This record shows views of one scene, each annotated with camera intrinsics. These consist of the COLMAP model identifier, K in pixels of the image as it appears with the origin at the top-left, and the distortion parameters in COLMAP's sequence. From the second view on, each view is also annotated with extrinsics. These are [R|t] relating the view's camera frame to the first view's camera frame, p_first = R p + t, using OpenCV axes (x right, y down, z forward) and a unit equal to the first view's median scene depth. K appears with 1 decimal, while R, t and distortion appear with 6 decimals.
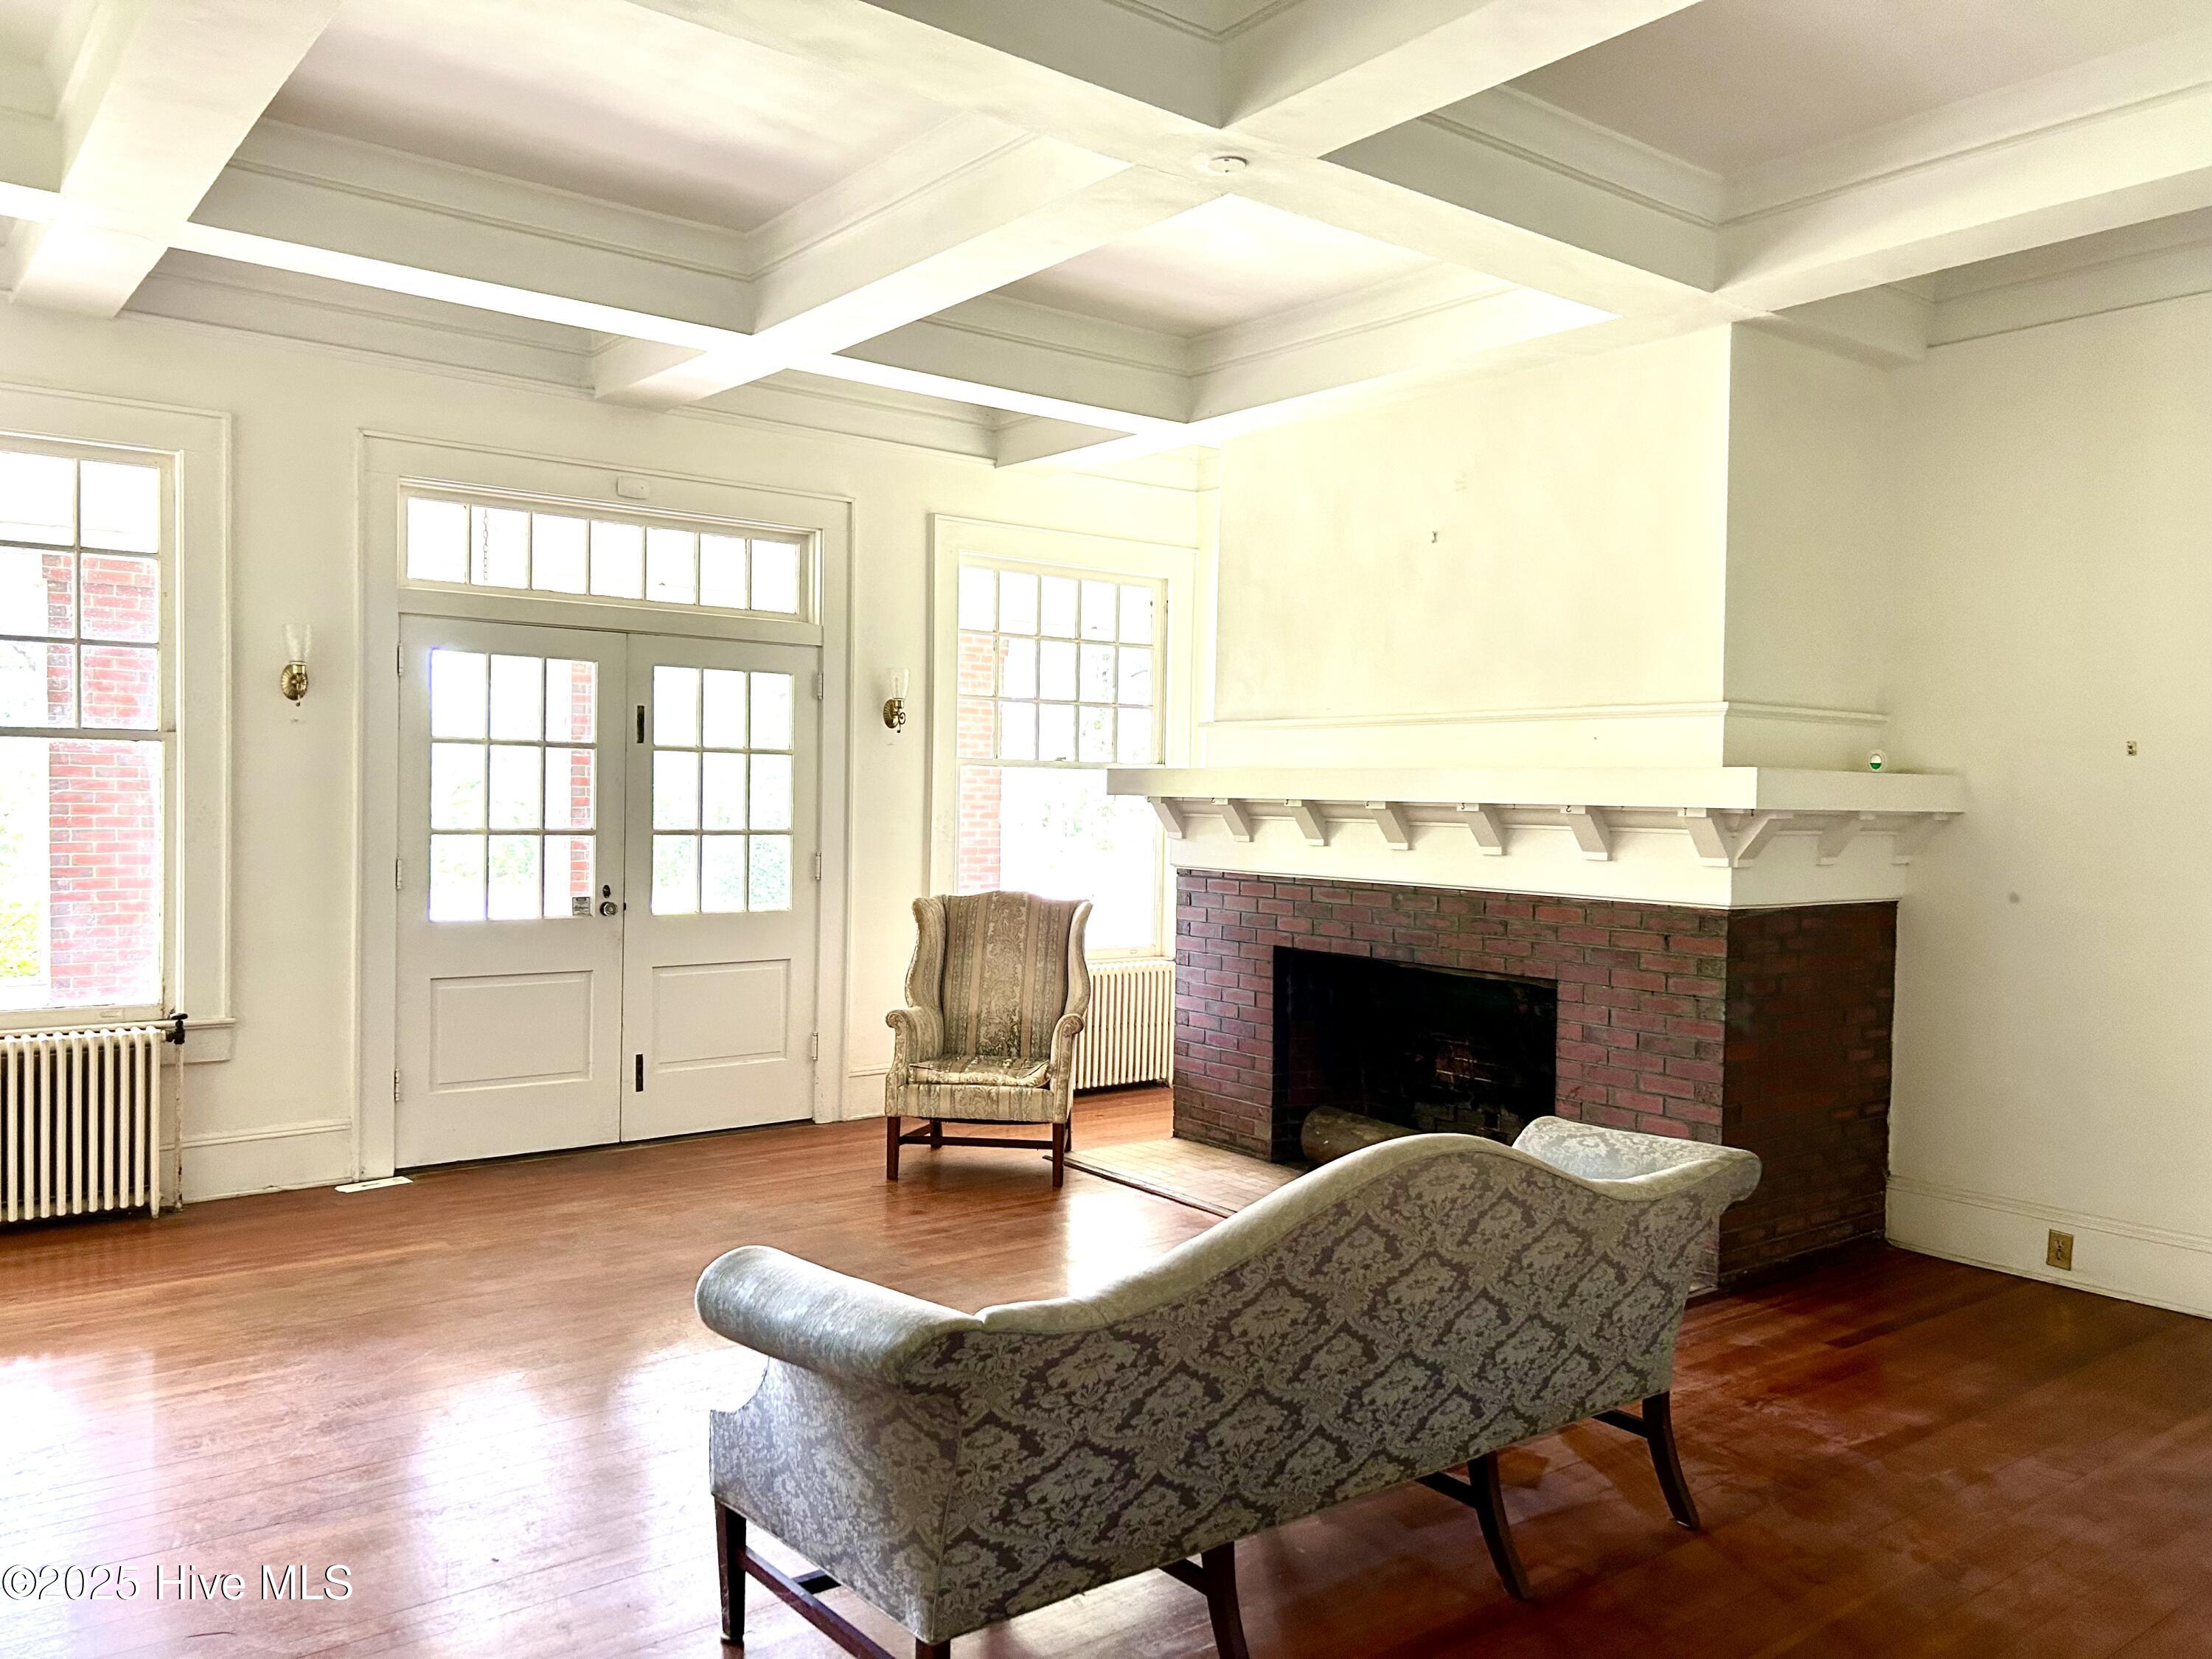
lens RADIAL K [[1654.9, 0, 1106.0], [0, 1654.9, 829.5], [0, 0, 1]] dist [0.008430, 0.001830]
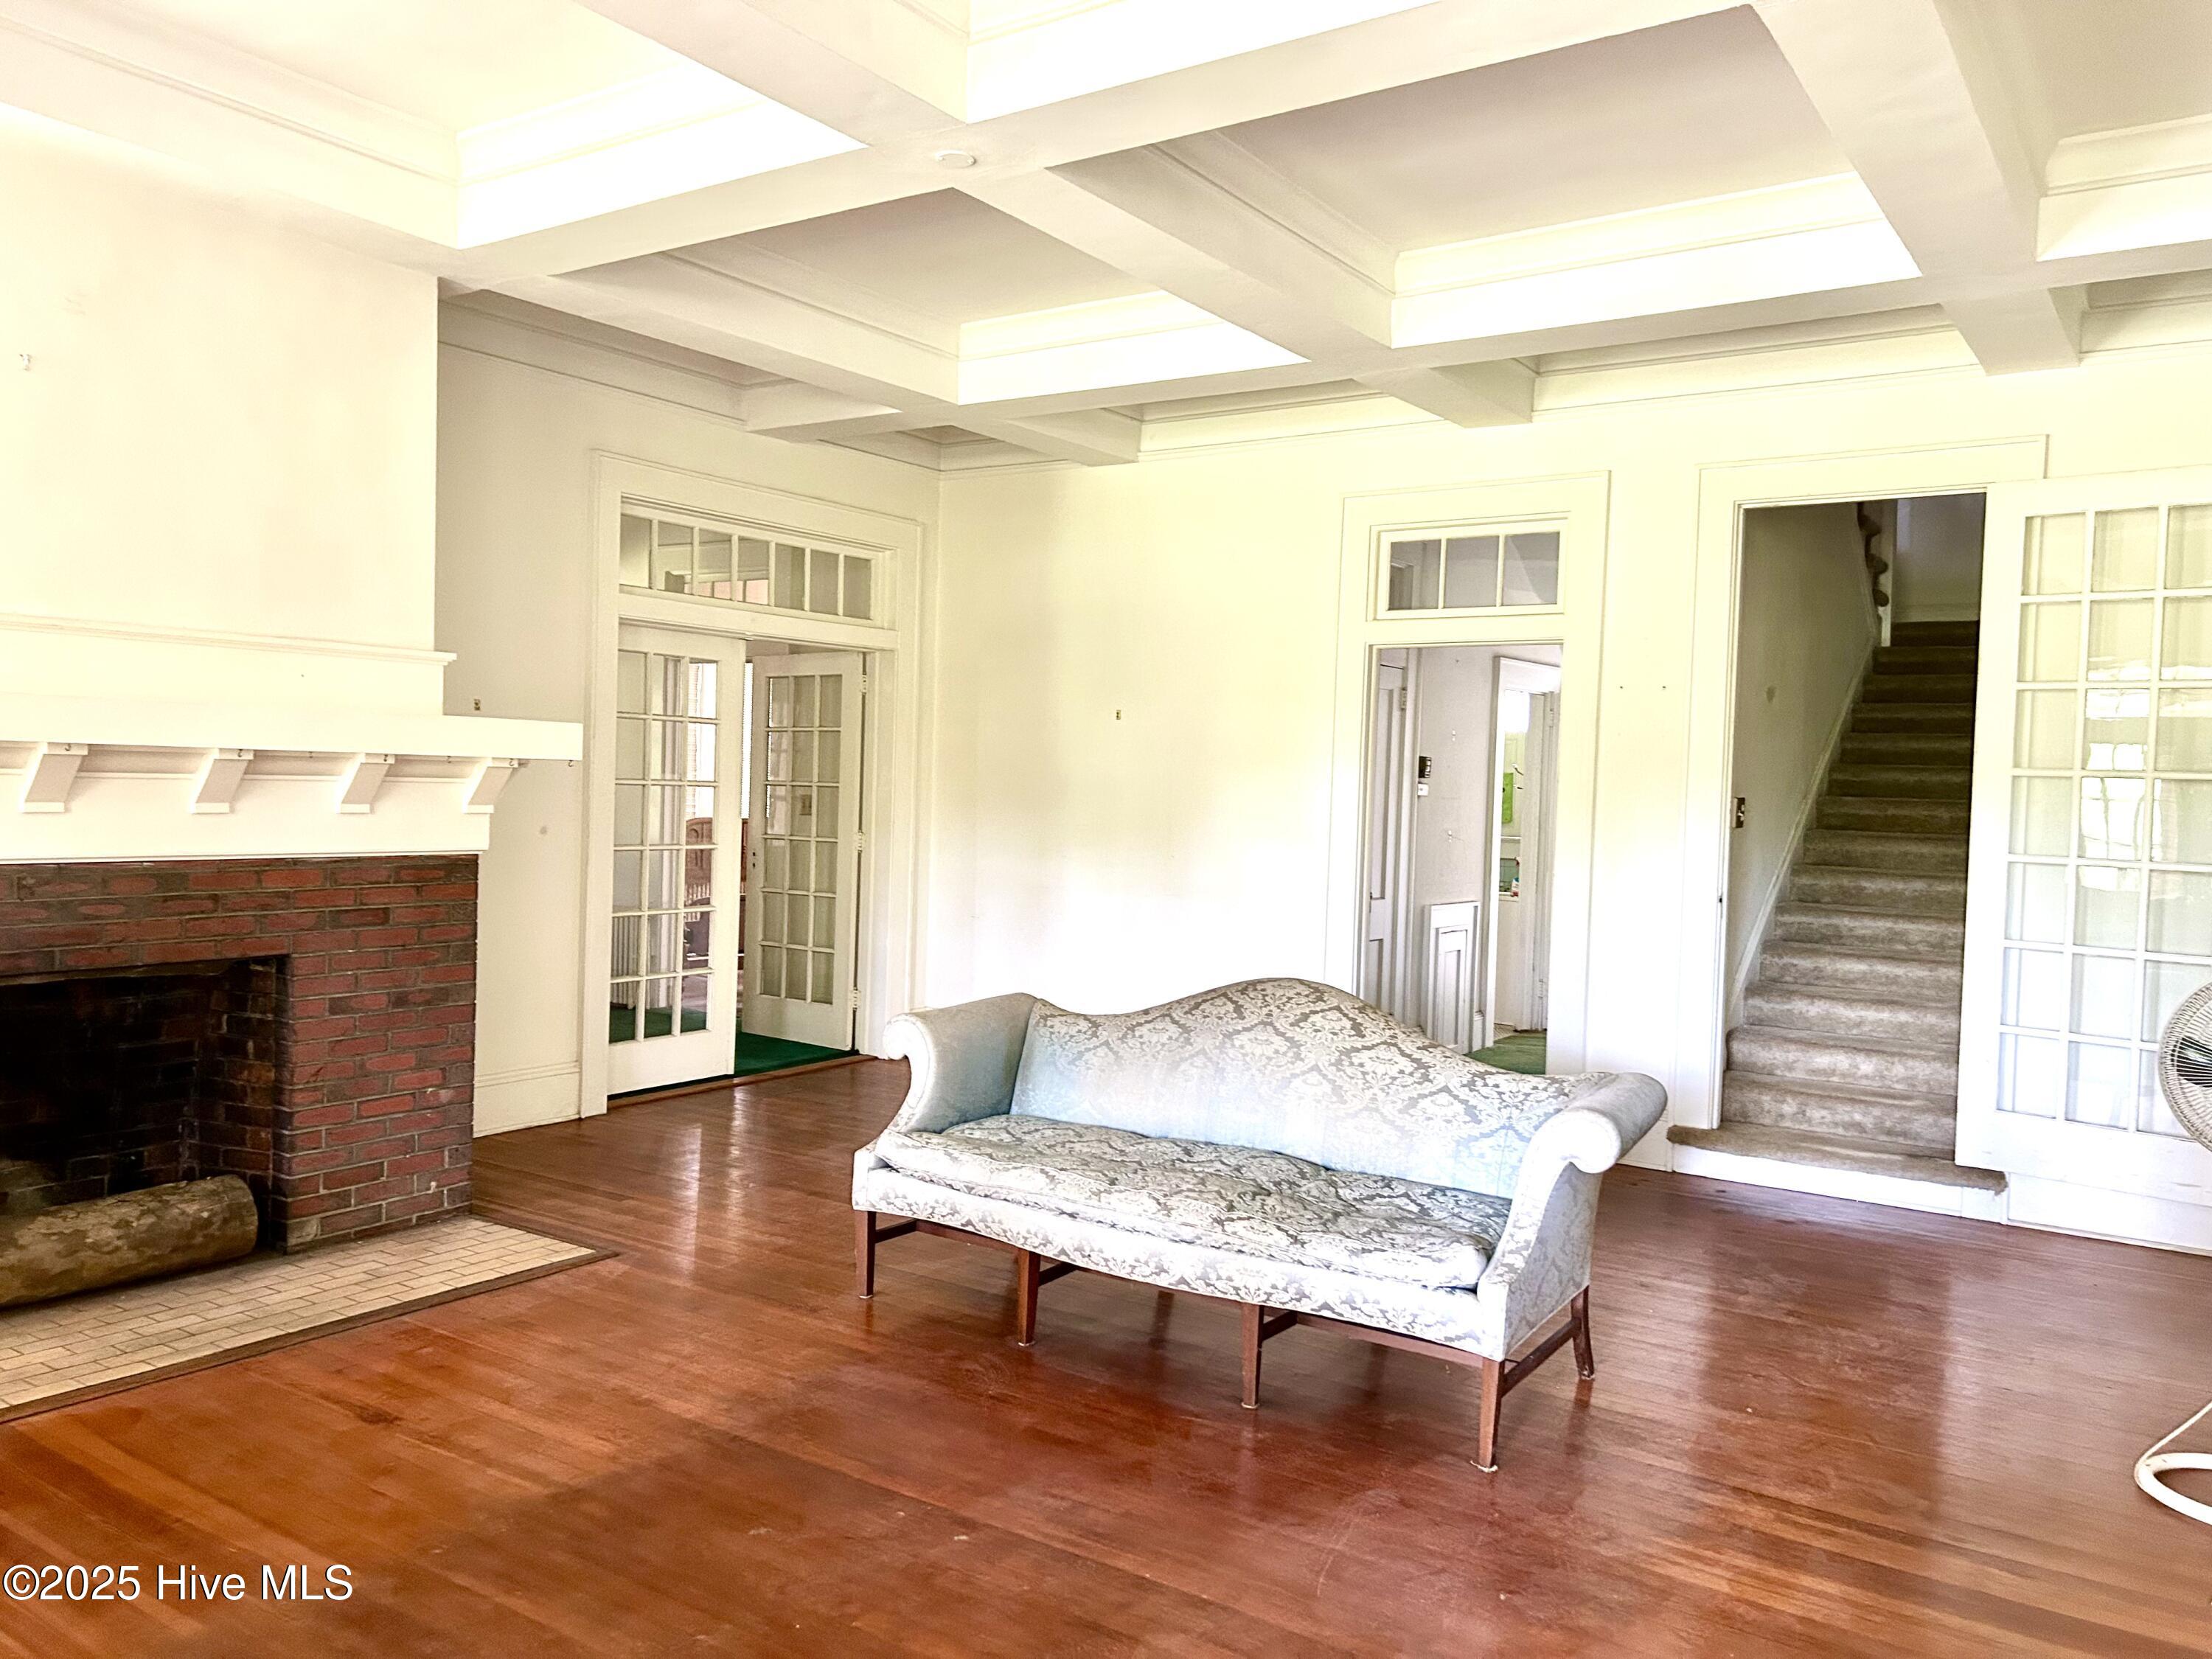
lens RADIAL K [[1654.9, 0, 1106.0], [0, 1654.9, 829.5], [0, 0, 1]] dist [0.008430, 0.001830]
pose [[-0.298434, -0.054980, 0.952845, -0.684612], [-0.015295, 0.998487, 0.052824, -0.026657], [-0.954308, 0.001191, -0.298824, 0.862495]]
